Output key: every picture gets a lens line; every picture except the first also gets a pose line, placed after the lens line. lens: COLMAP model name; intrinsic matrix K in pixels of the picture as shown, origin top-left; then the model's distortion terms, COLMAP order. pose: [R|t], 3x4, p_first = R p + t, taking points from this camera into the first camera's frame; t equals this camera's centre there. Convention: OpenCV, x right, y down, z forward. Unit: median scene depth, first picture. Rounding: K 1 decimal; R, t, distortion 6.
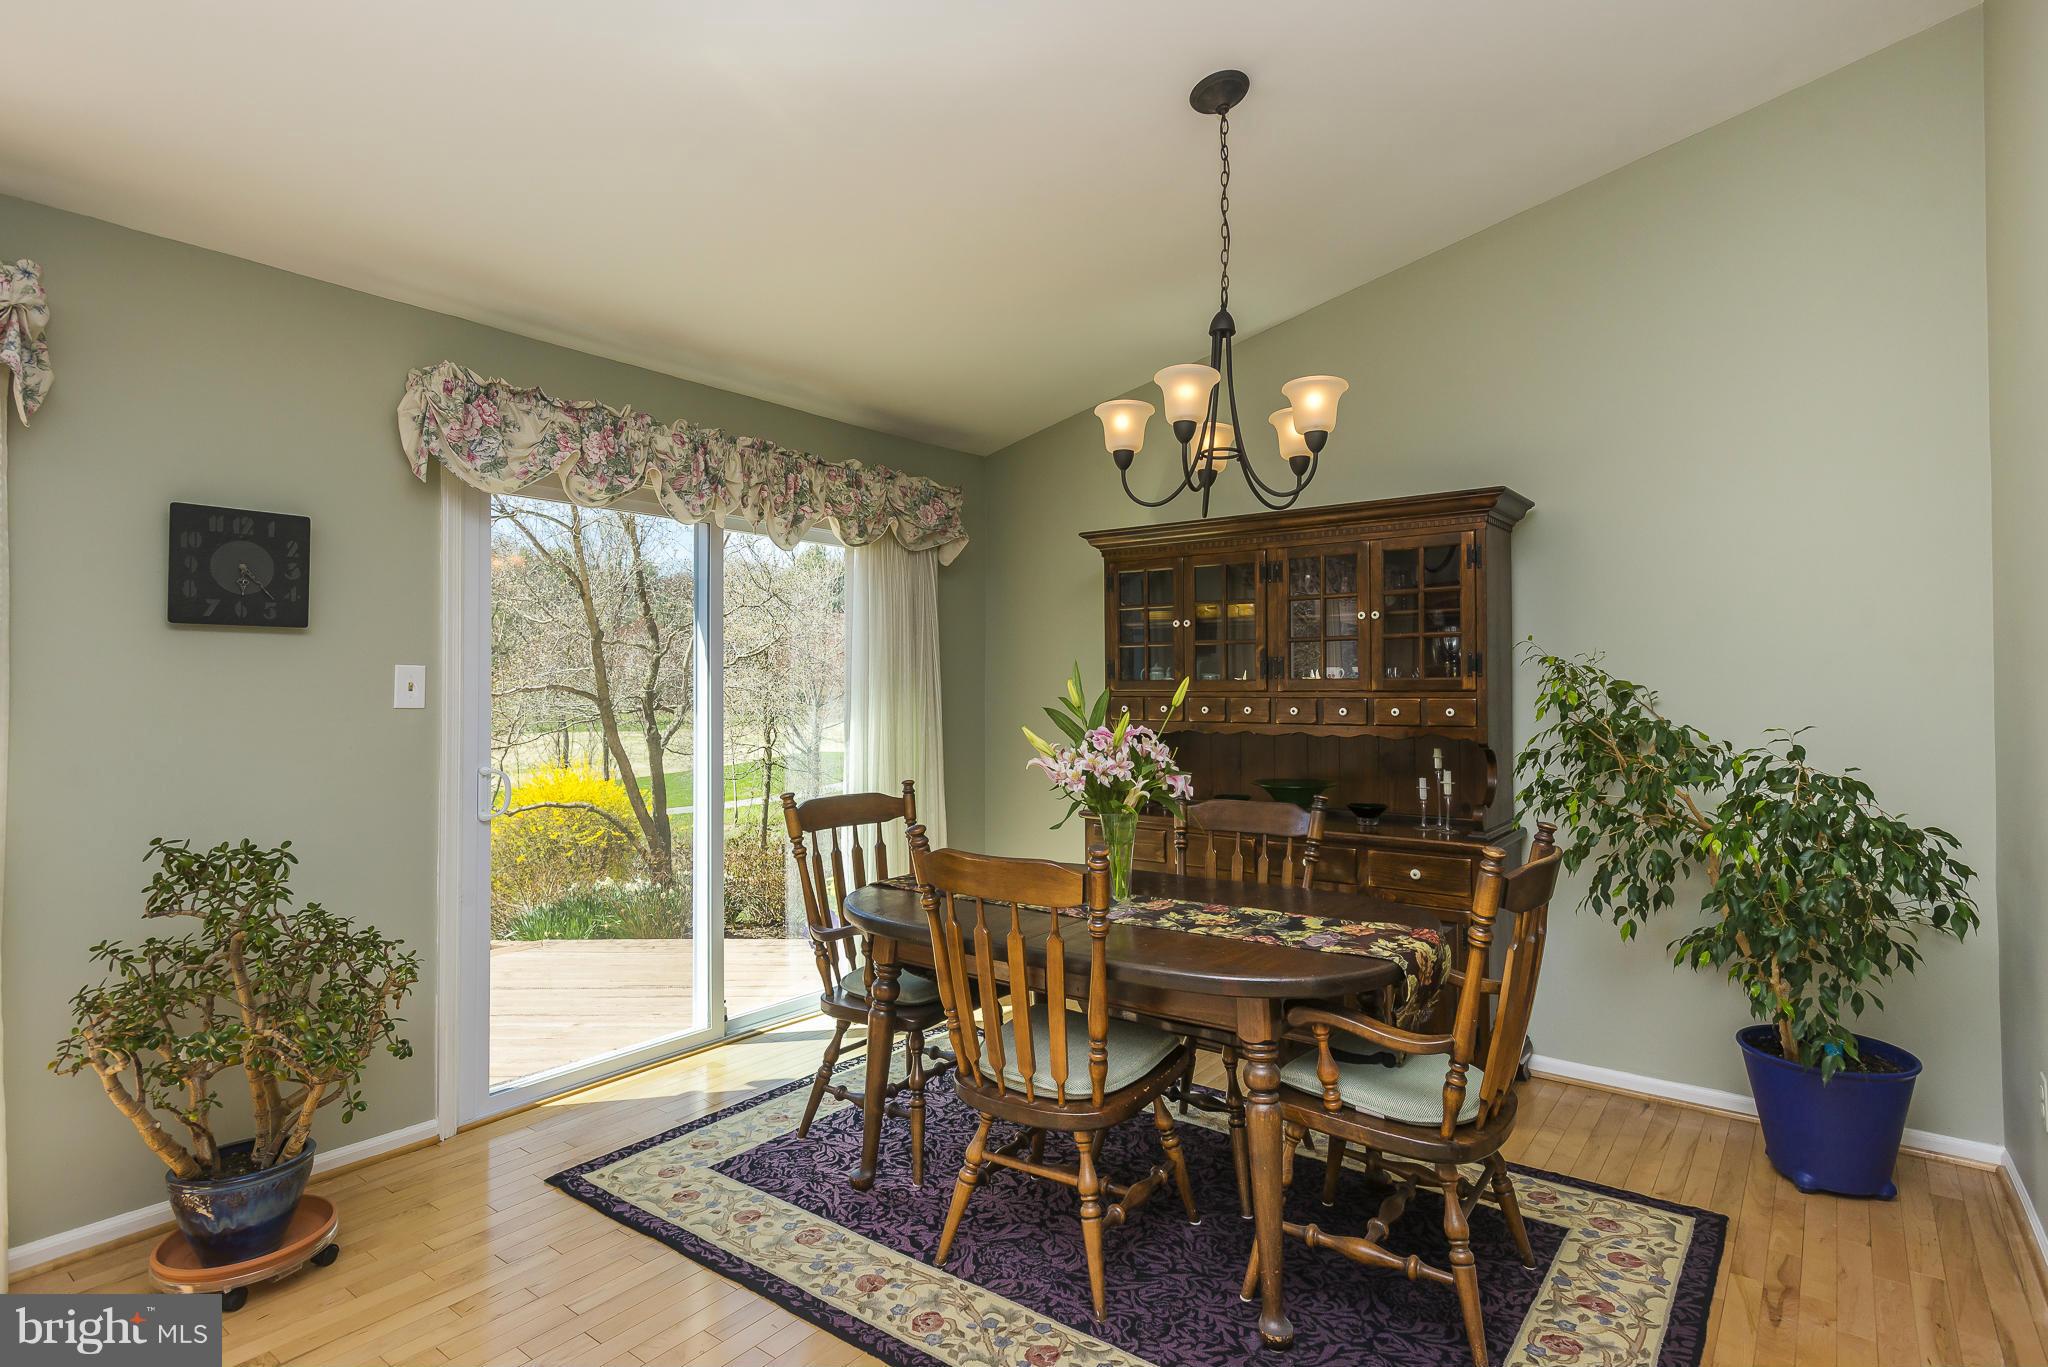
lens RADIAL K [[1022.7, 0, 1024.0], [0, 1022.7, 683.5], [0, 0, 1]] dist [0.003161, 0.000250]
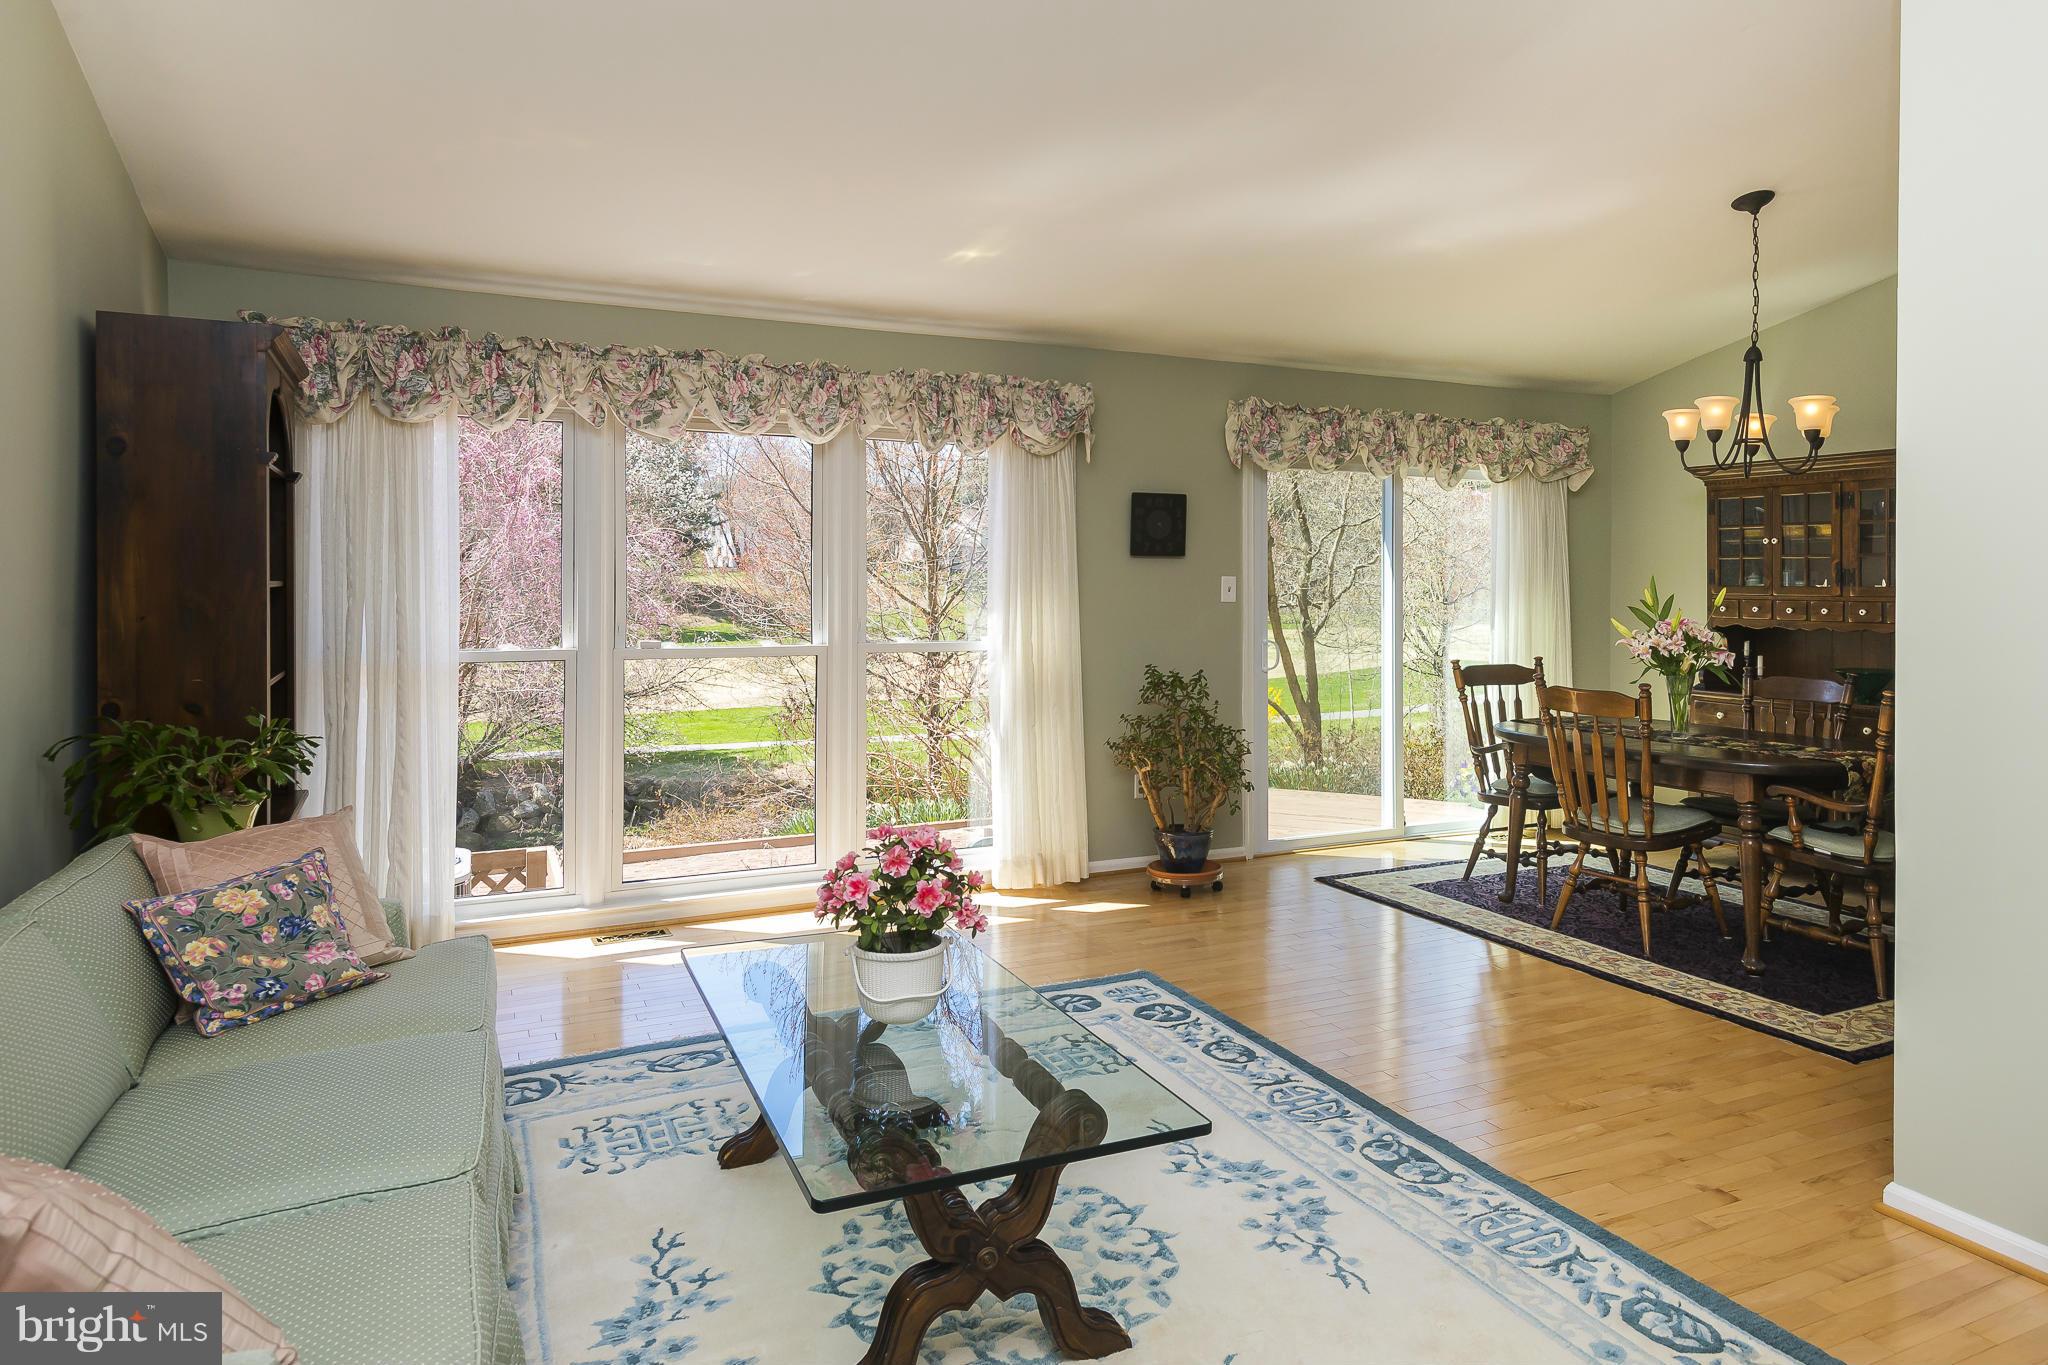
lens RADIAL K [[1272.6, 0, 1131.6], [0, 1272.6, 572.9], [0, 0, 1]] dist [0.017626, -0.000092]
pose [[0.906101, 0.001720, -0.423058, 0.136123], [-0.003035, 0.999992, -0.002434, -0.017261], [0.423051, 0.003490, 0.906099, -0.927104]]
